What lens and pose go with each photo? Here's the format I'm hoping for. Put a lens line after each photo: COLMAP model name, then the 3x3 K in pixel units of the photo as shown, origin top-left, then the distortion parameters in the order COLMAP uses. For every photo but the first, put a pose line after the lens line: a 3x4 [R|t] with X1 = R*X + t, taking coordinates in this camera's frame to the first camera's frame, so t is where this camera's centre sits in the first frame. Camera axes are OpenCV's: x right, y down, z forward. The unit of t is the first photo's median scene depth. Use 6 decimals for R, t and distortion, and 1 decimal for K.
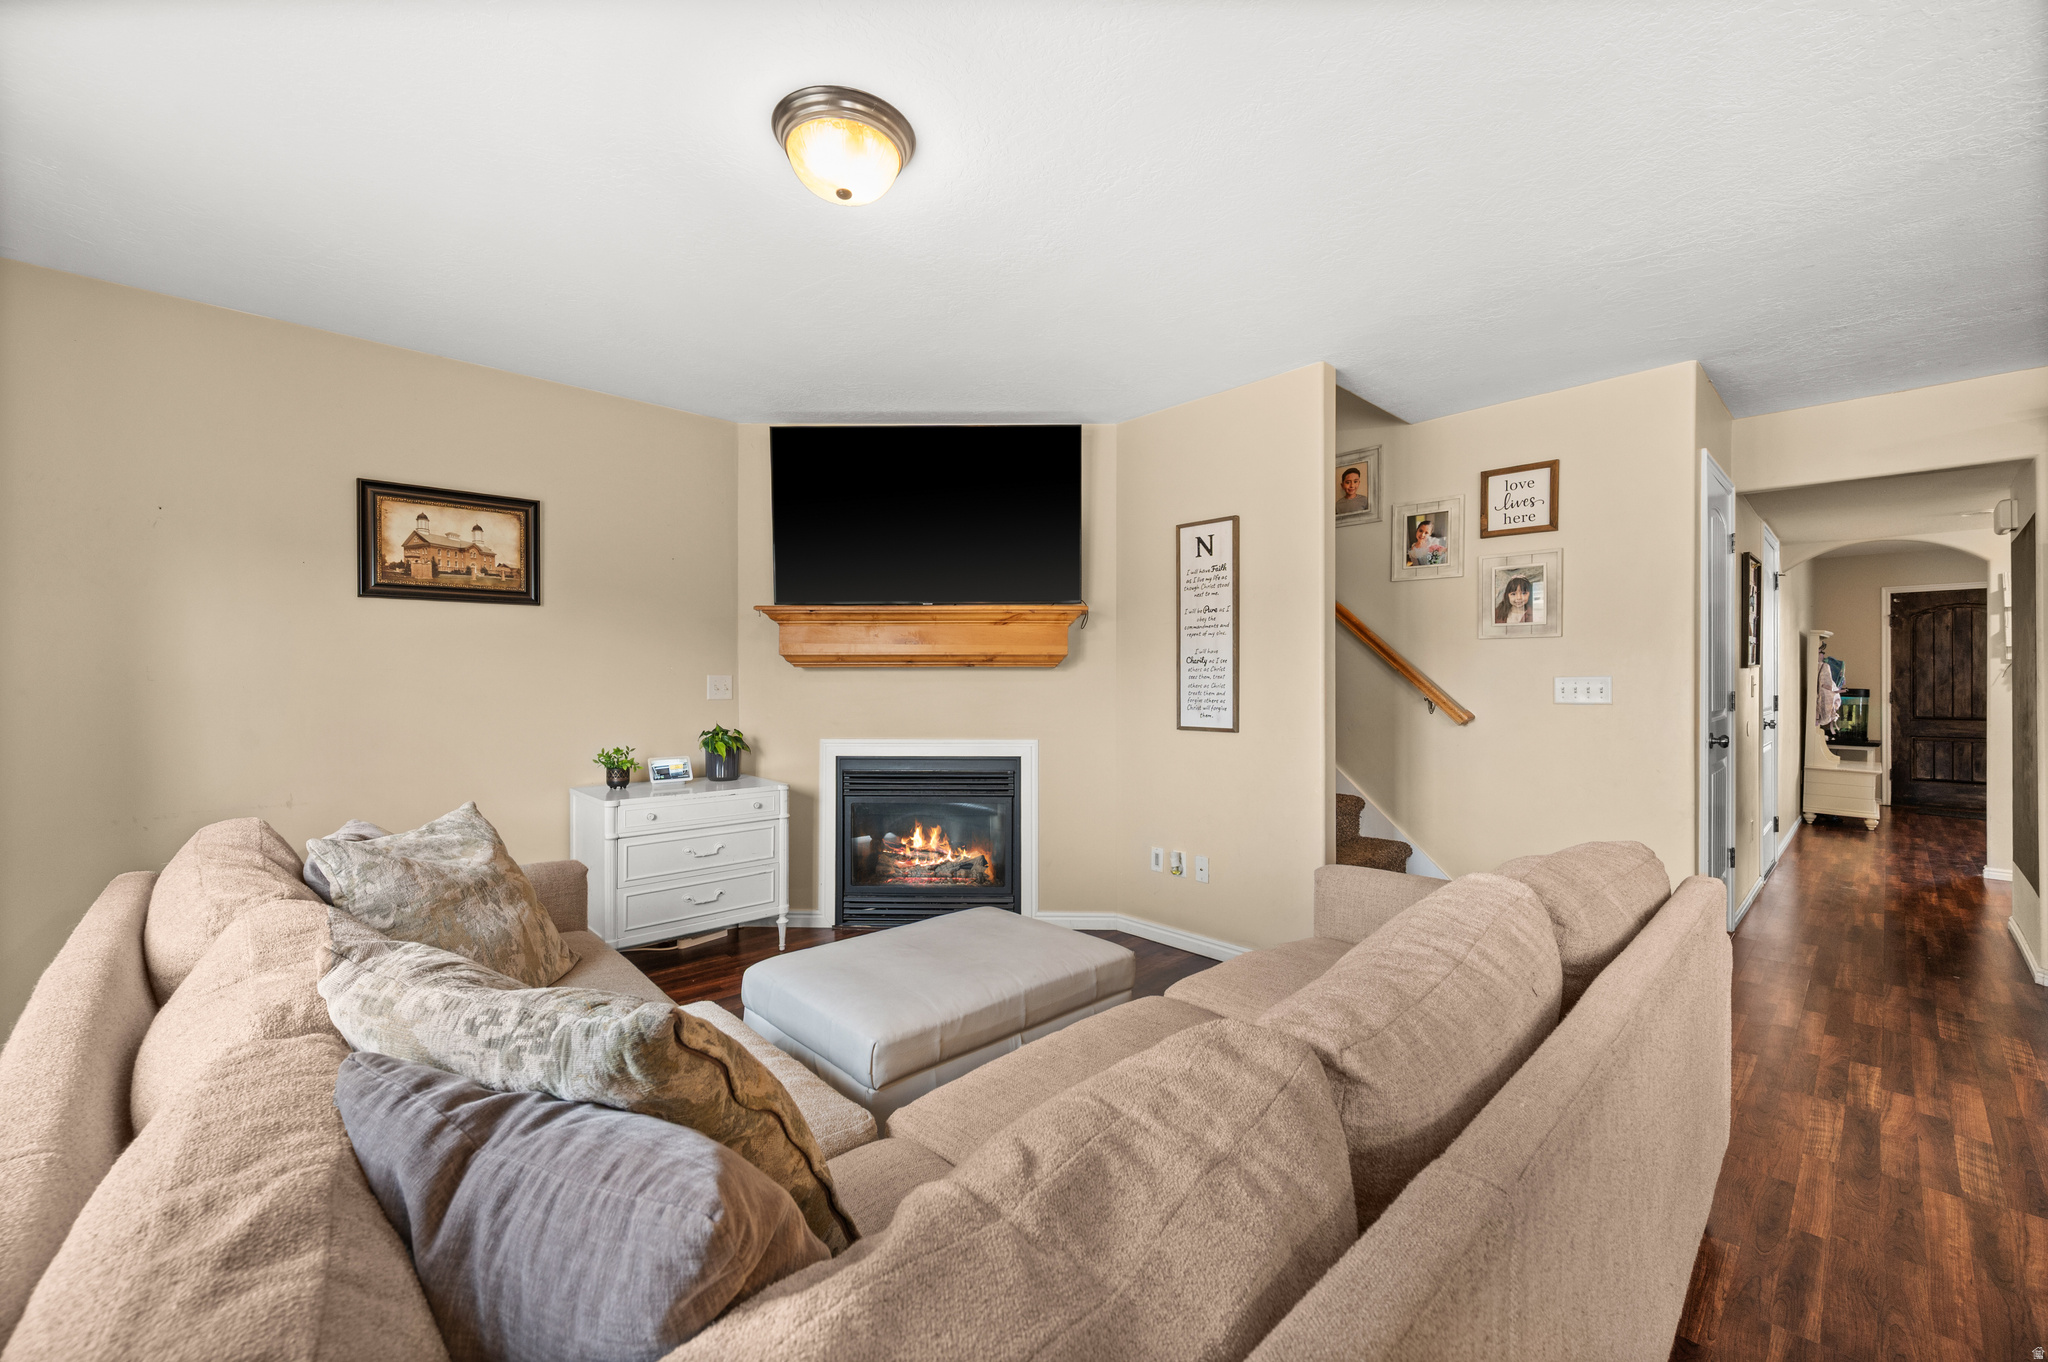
lens RADIAL K [[818.1, 0, 1041.1], [0, 818.1, 678.9], [0, 0, 1]] dist [0.002121, 0.000652]
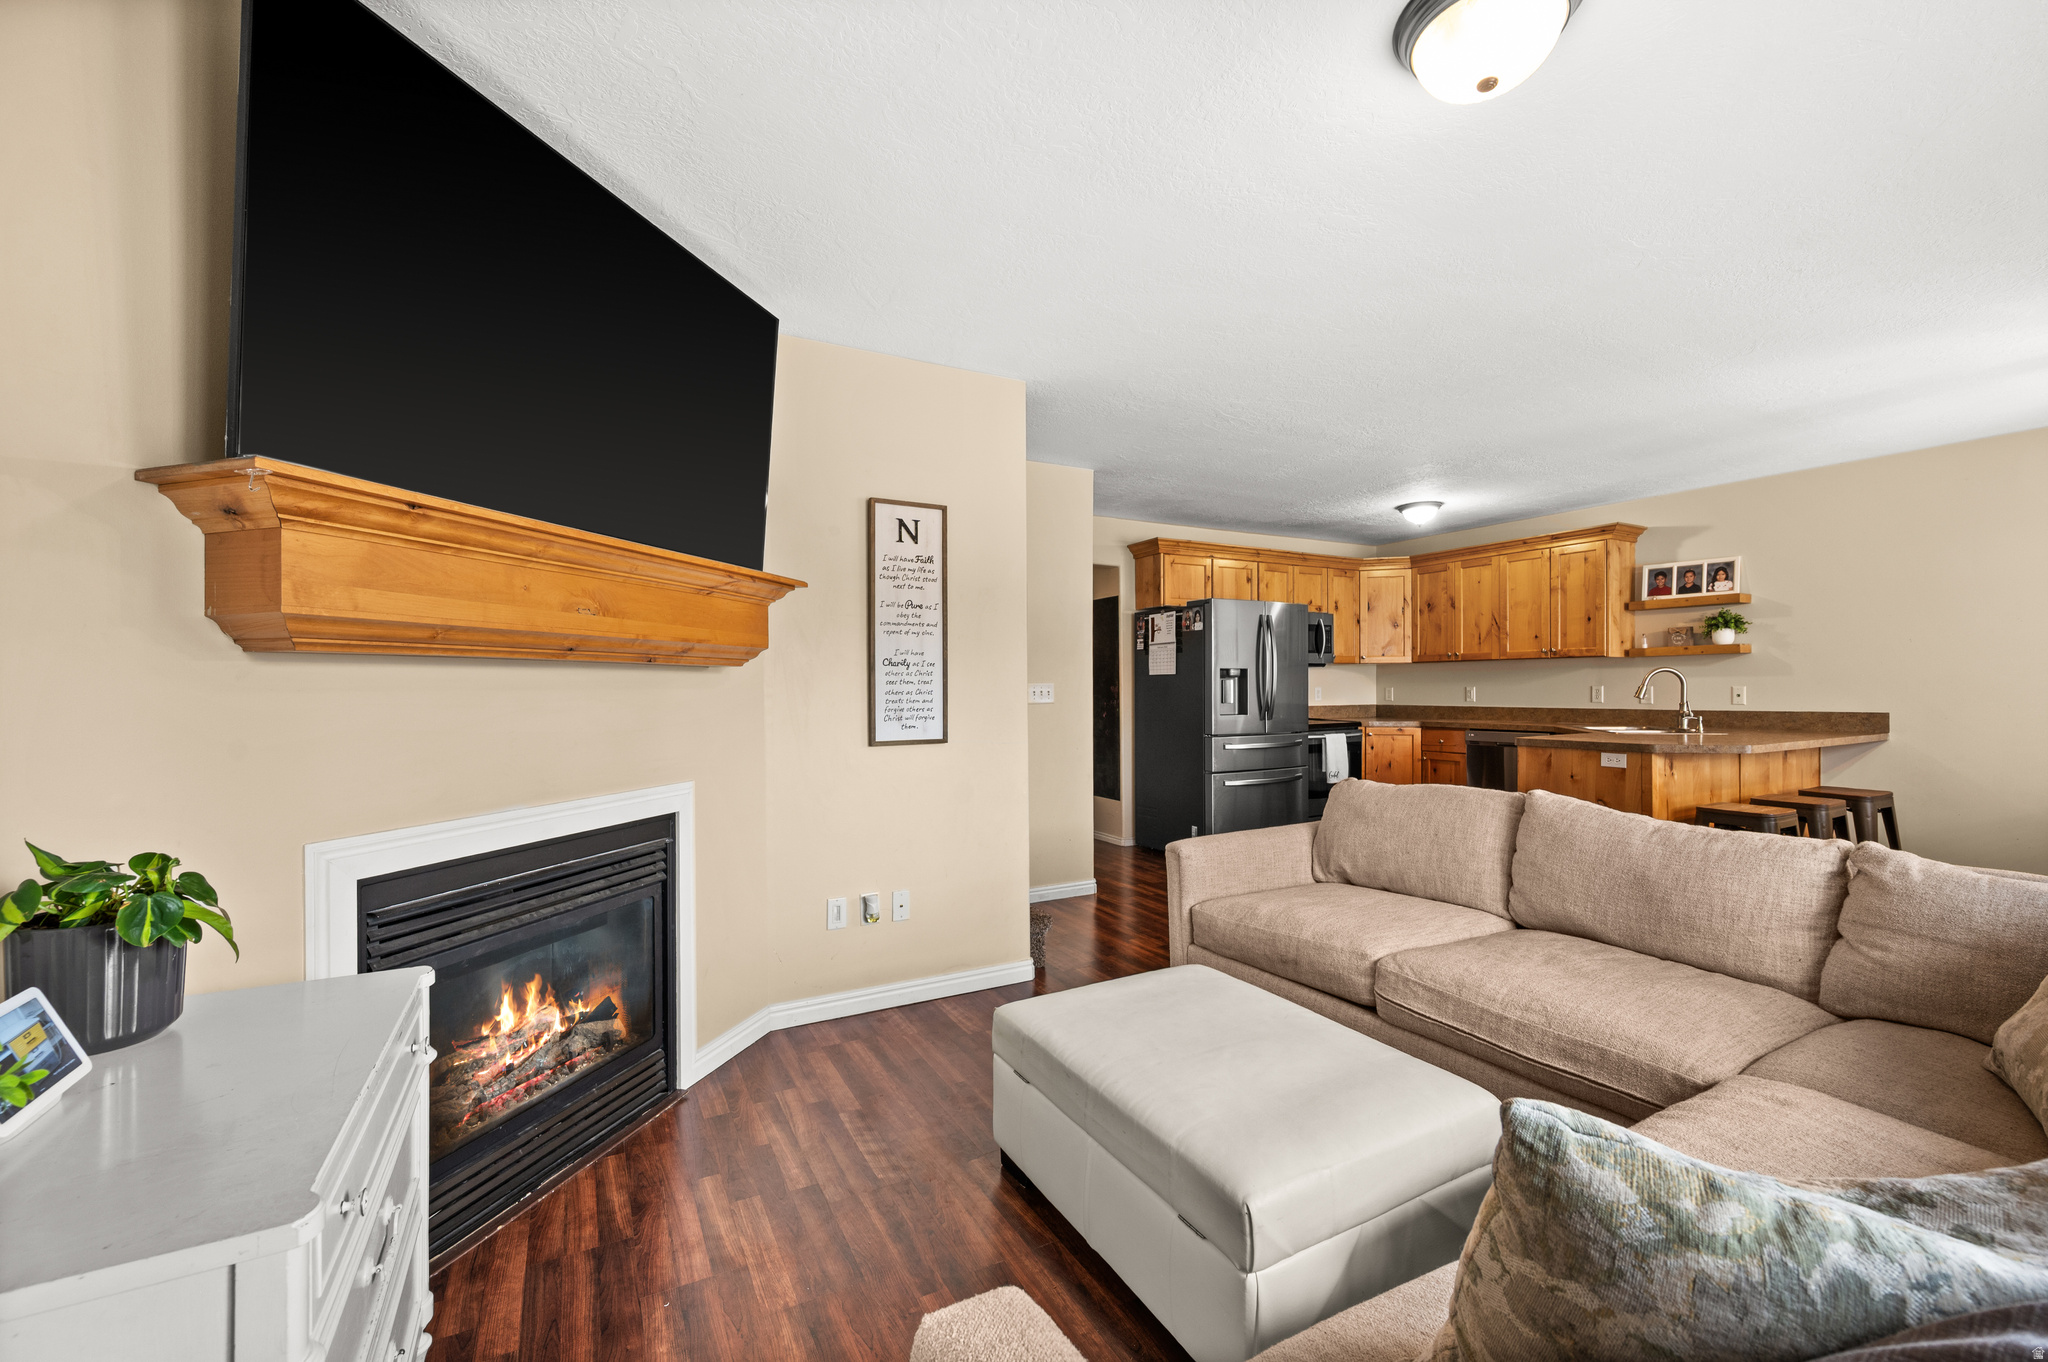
lens RADIAL K [[818.1, 0, 1037.1], [0, 818.1, 693.4], [0, 0, 1]] dist [0.002121, 0.000652]
pose [[0.257528, -0.009895, 0.966220, -0.540328], [0.002250, 0.999951, 0.009641, 0.001265], [-0.966268, -0.000309, 0.257538, 0.577686]]
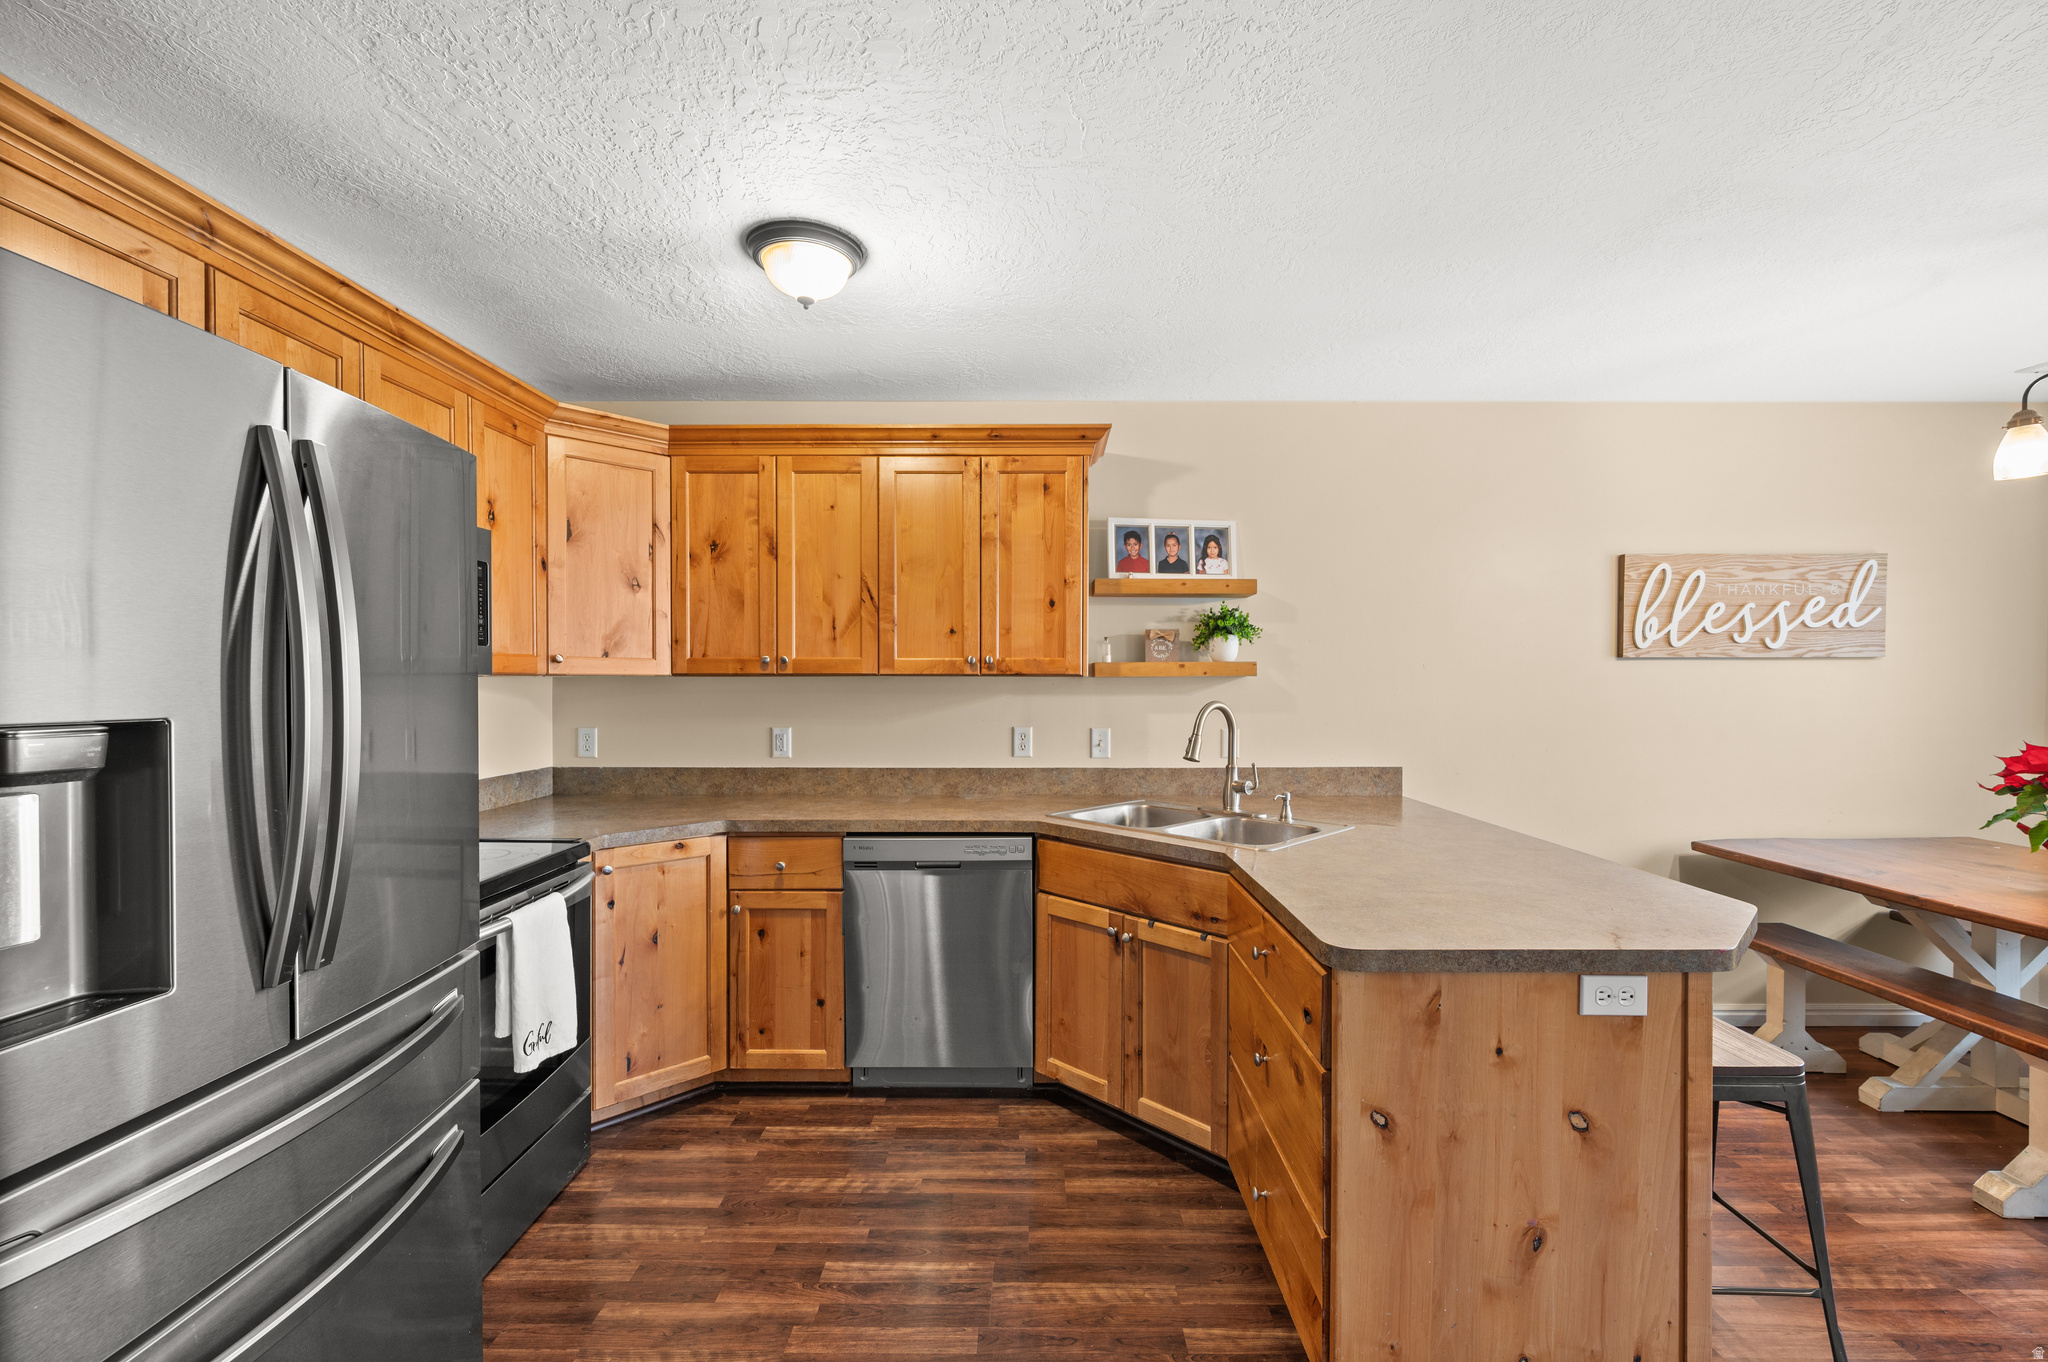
lens RADIAL K [[863.0, 0, 1027.0], [0, 863.0, 699.3], [0, 0, 1]] dist [0.000959, -0.000629]
pose [[-0.715734, -0.015951, 0.698190, 0.547613], [-0.004998, 0.999831, 0.017719, -0.038511], [-0.698355, 0.009193, -0.715693, 0.594930]]
